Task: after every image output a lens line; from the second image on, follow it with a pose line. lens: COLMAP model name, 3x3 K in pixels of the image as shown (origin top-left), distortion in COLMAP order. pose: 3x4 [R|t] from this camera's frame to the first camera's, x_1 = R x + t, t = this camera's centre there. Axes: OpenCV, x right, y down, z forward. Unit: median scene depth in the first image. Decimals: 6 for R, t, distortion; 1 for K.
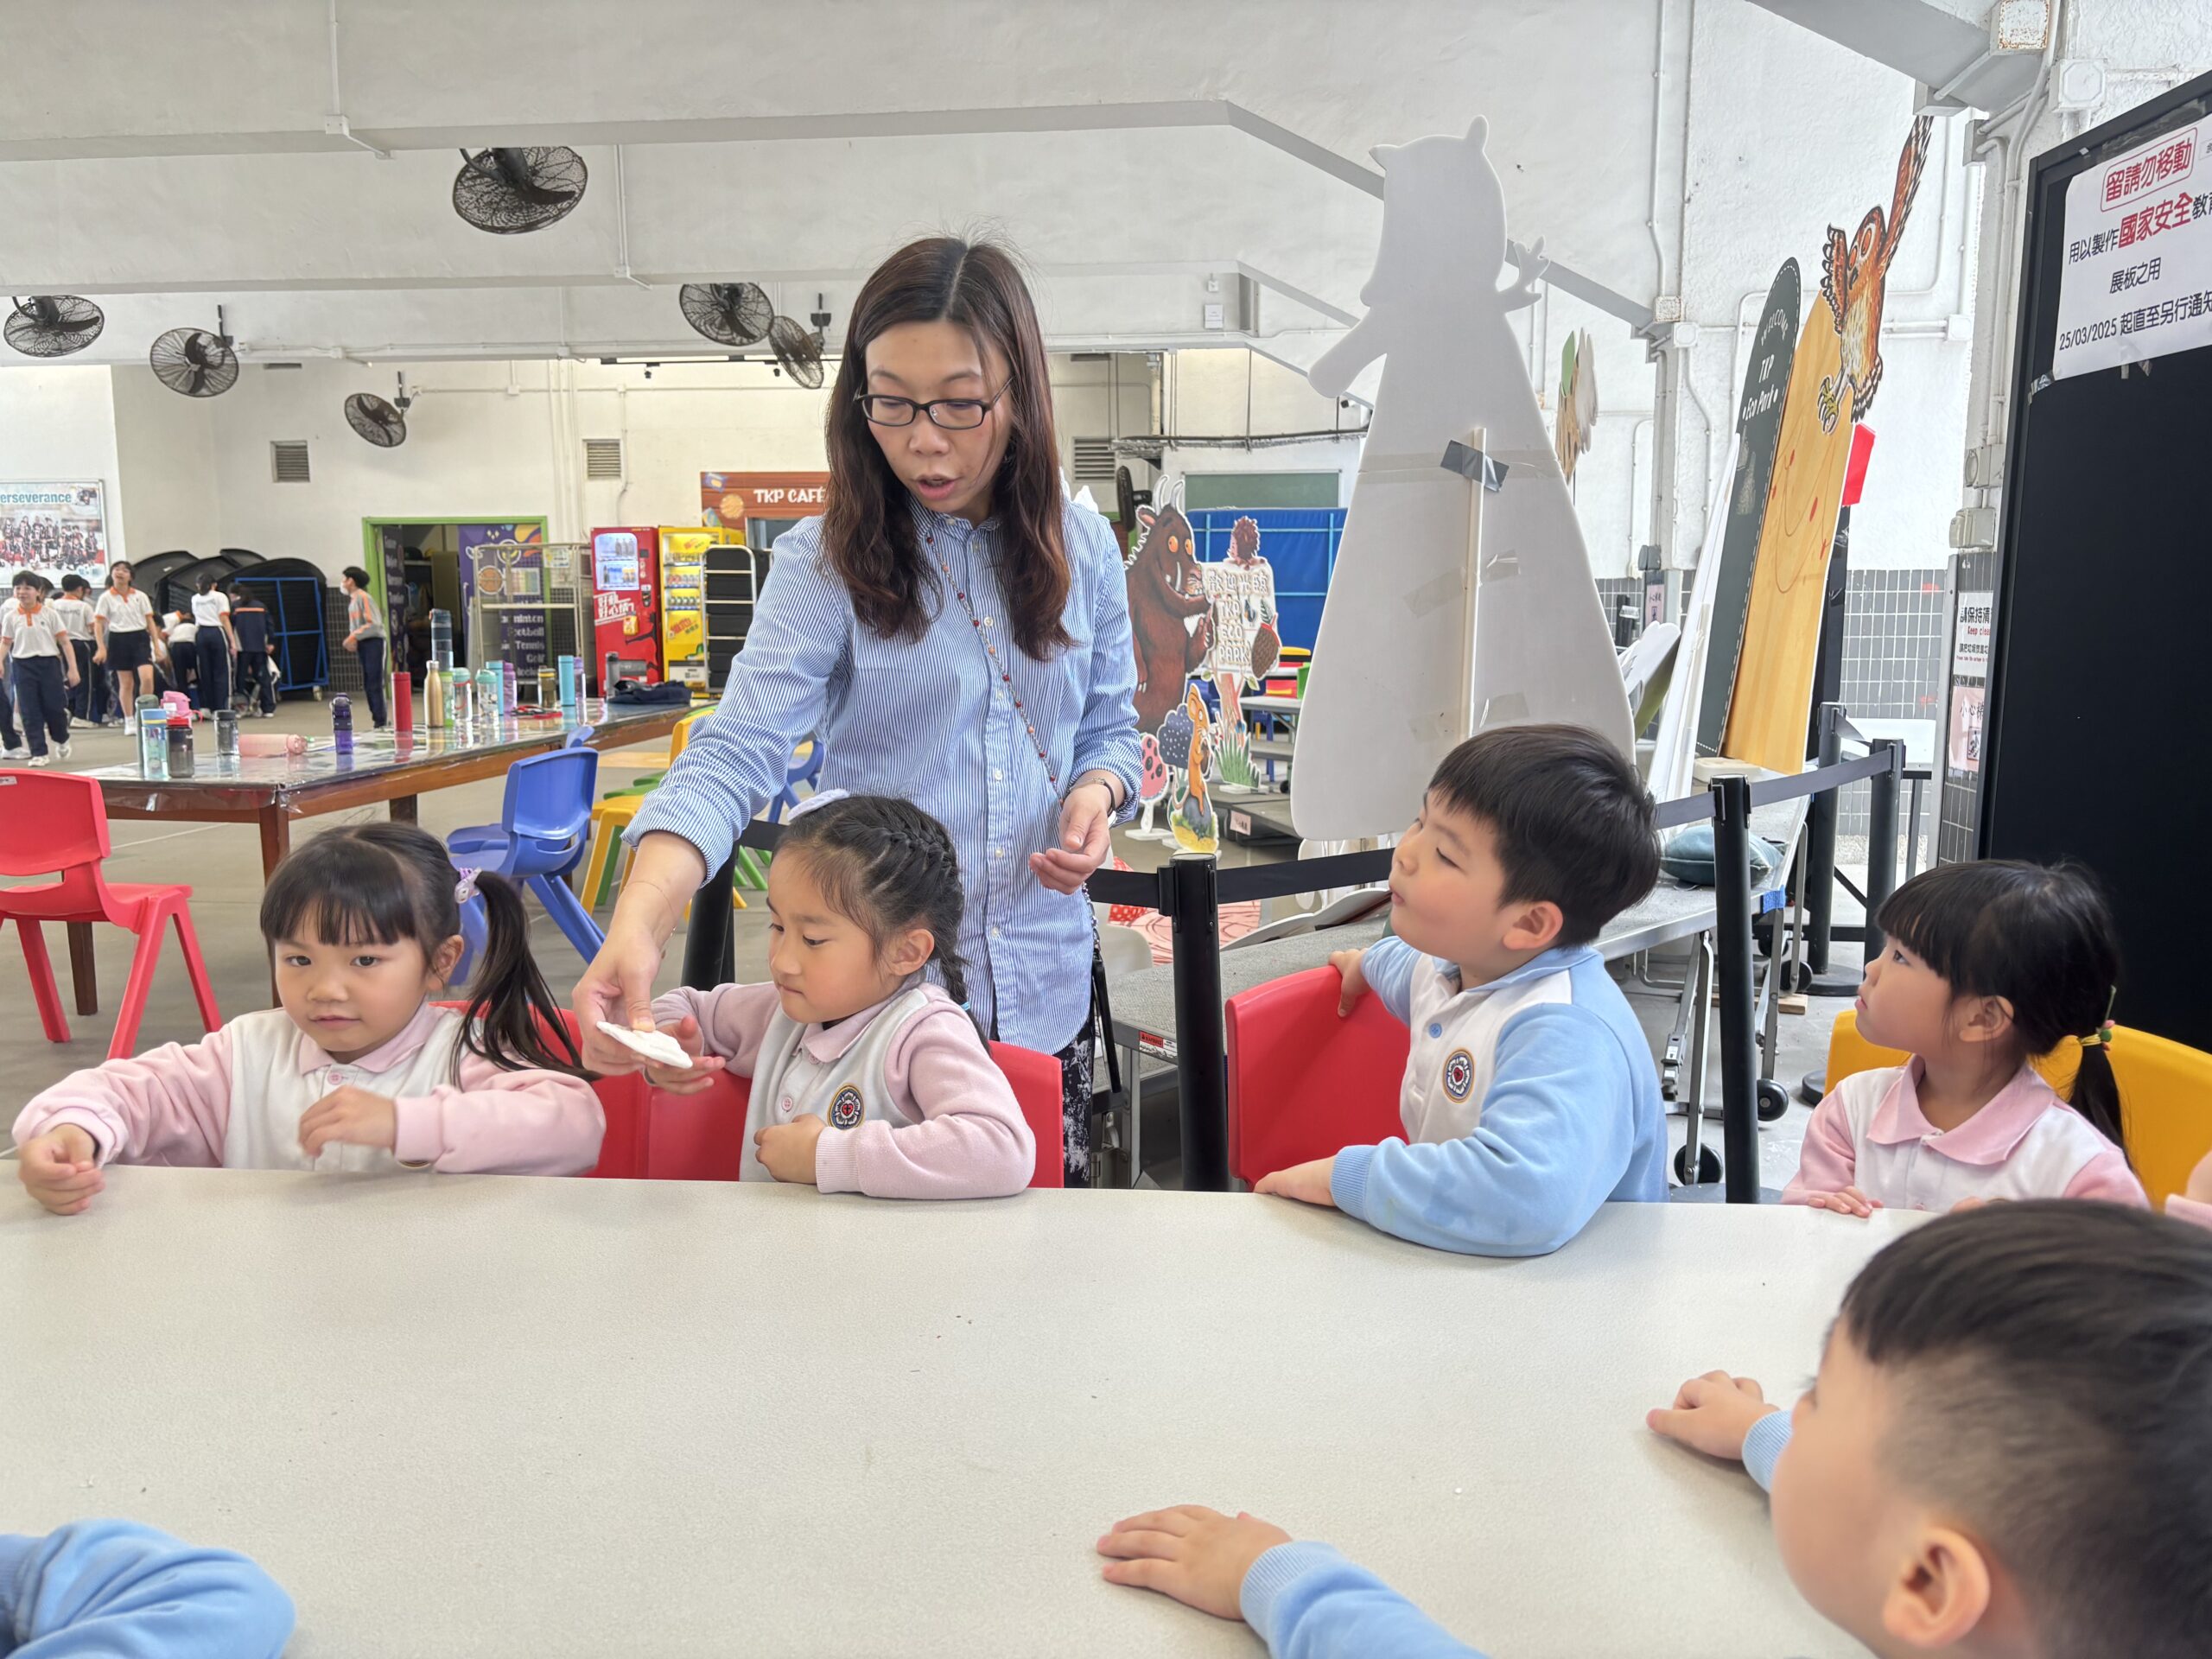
lens RADIAL K [[1633.6, 0, 1103.5], [0, 1633.6, 865.4], [0, 0, 1]] dist [0.027370, -0.040134]
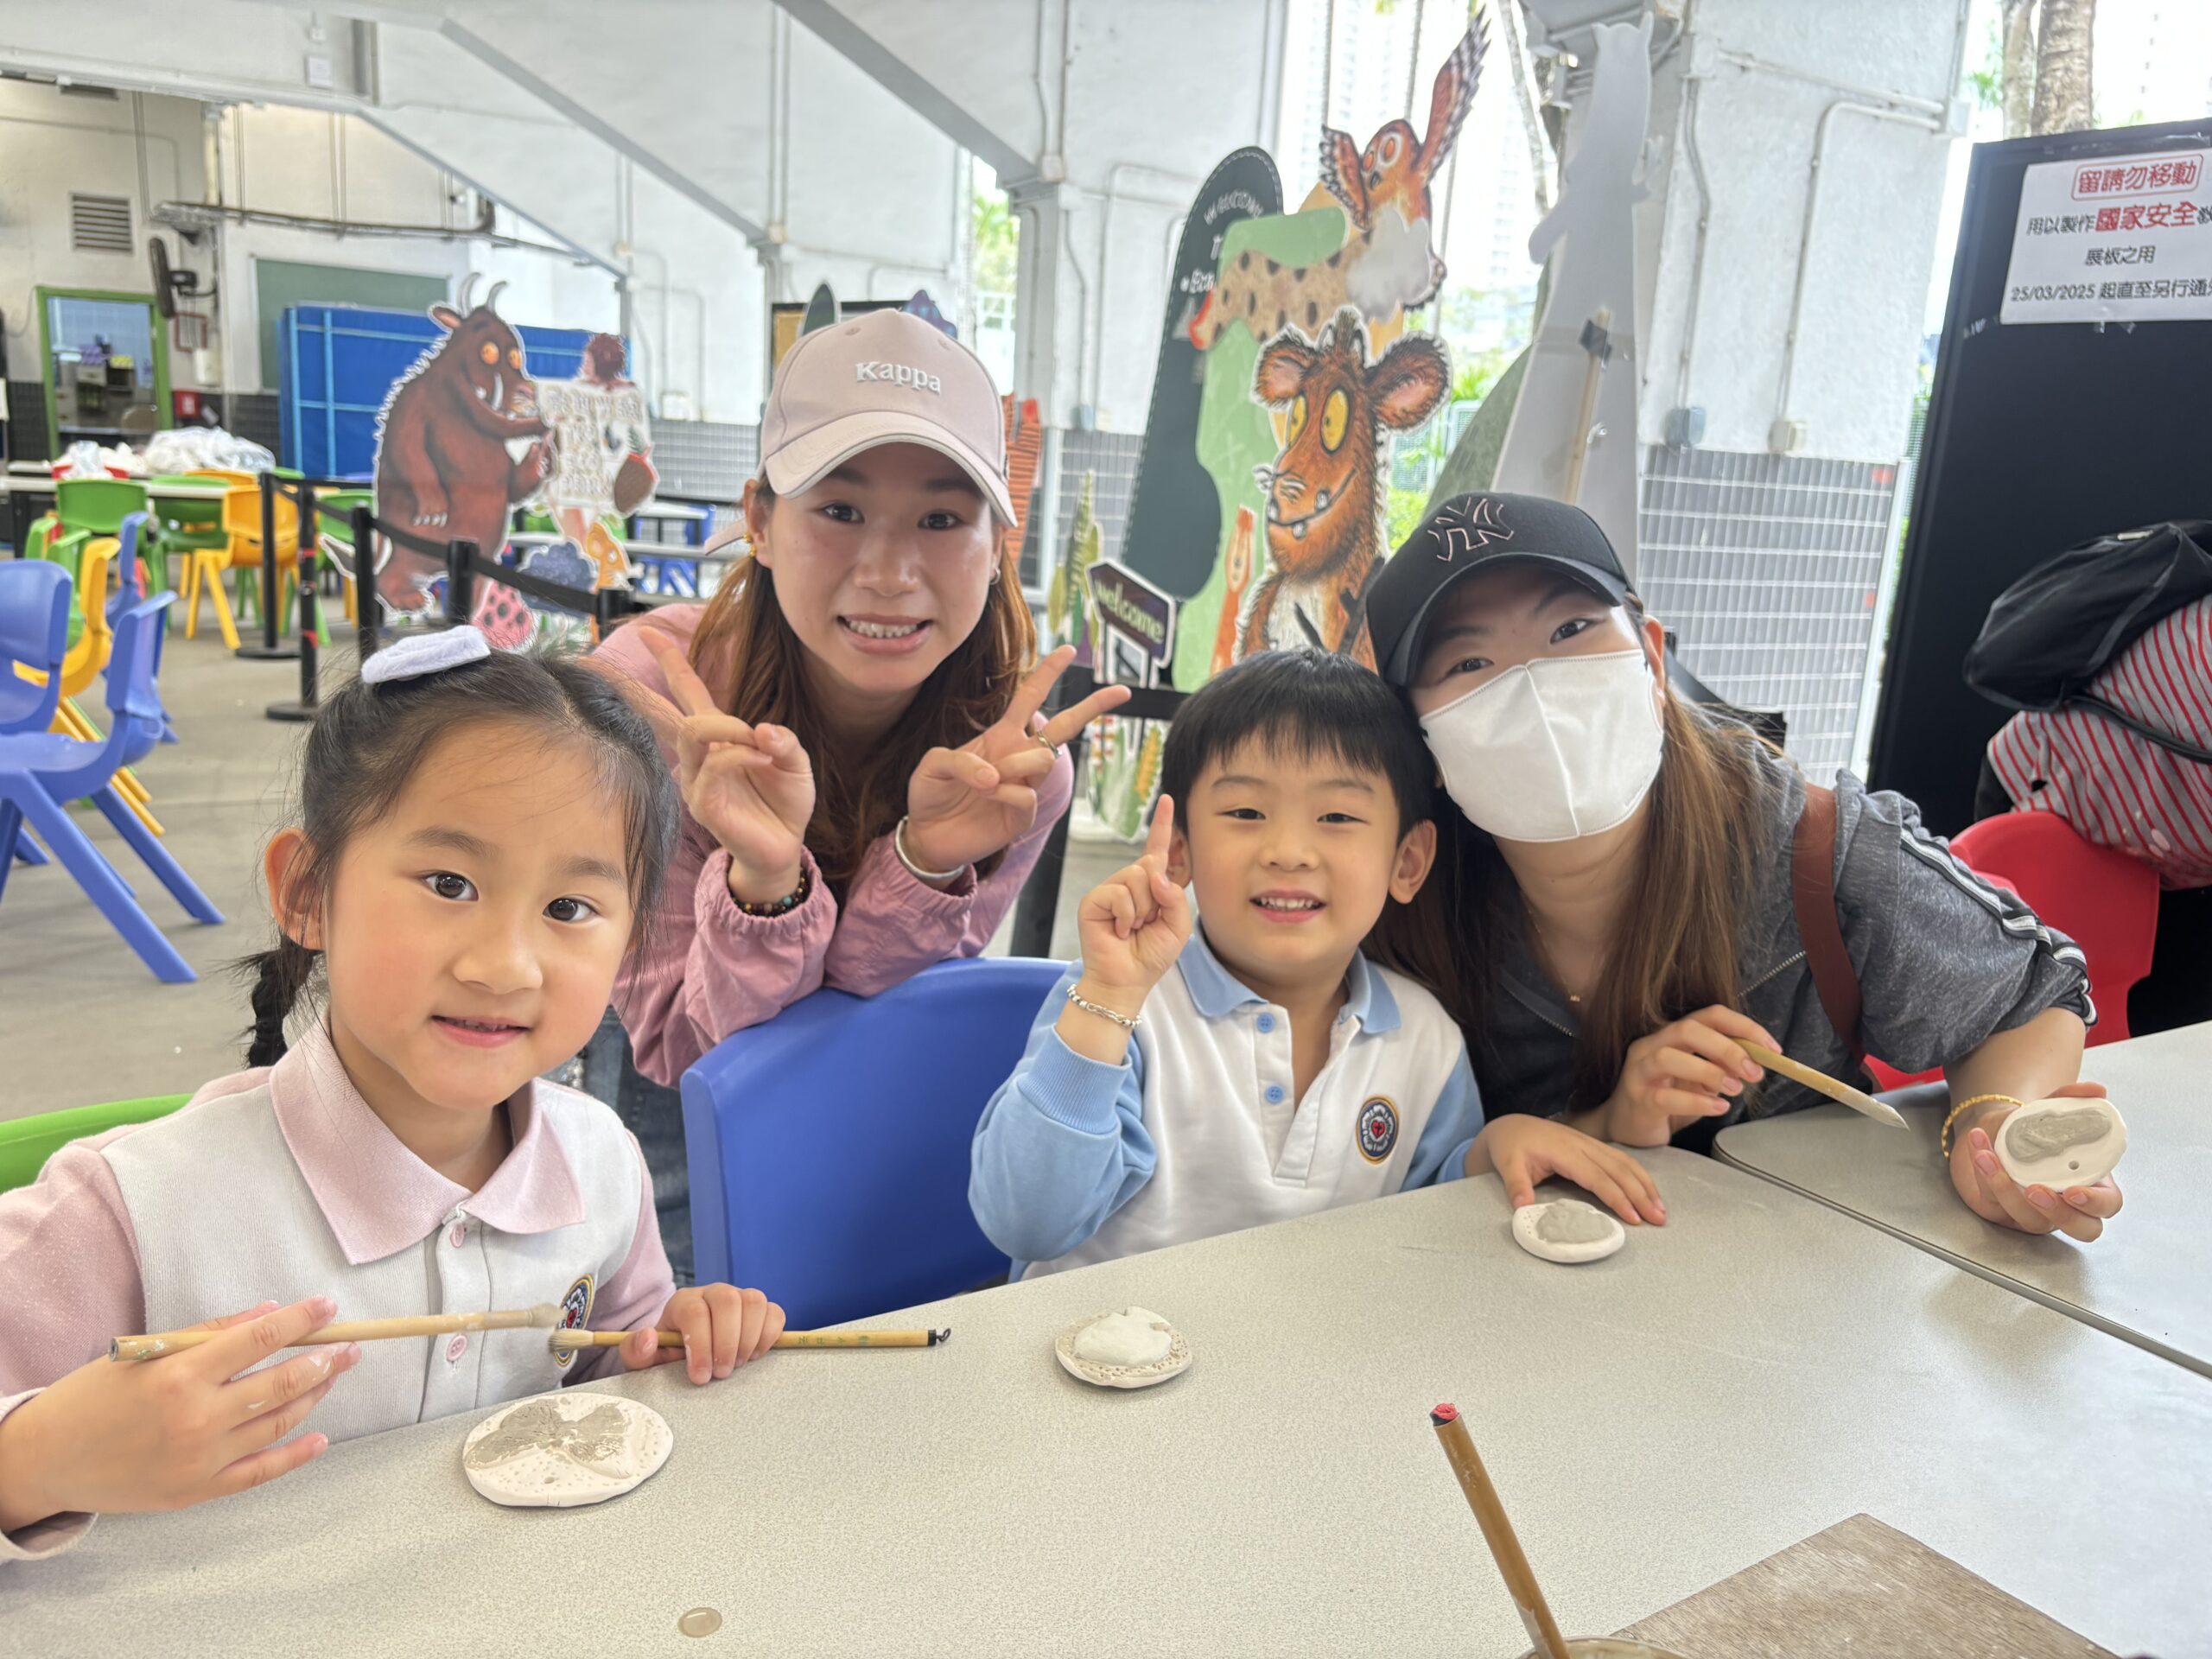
lens RADIAL K [[1633.6, 0, 1103.5], [0, 1633.6, 865.4], [0, 0, 1]] dist [0.027370, -0.040134]
pose [[0.811732, -0.089883, 0.577072, -0.229716], [0.034344, 0.993723, 0.106470, -0.008992], [-0.583019, -0.066607, 0.809723, 0.095748]]
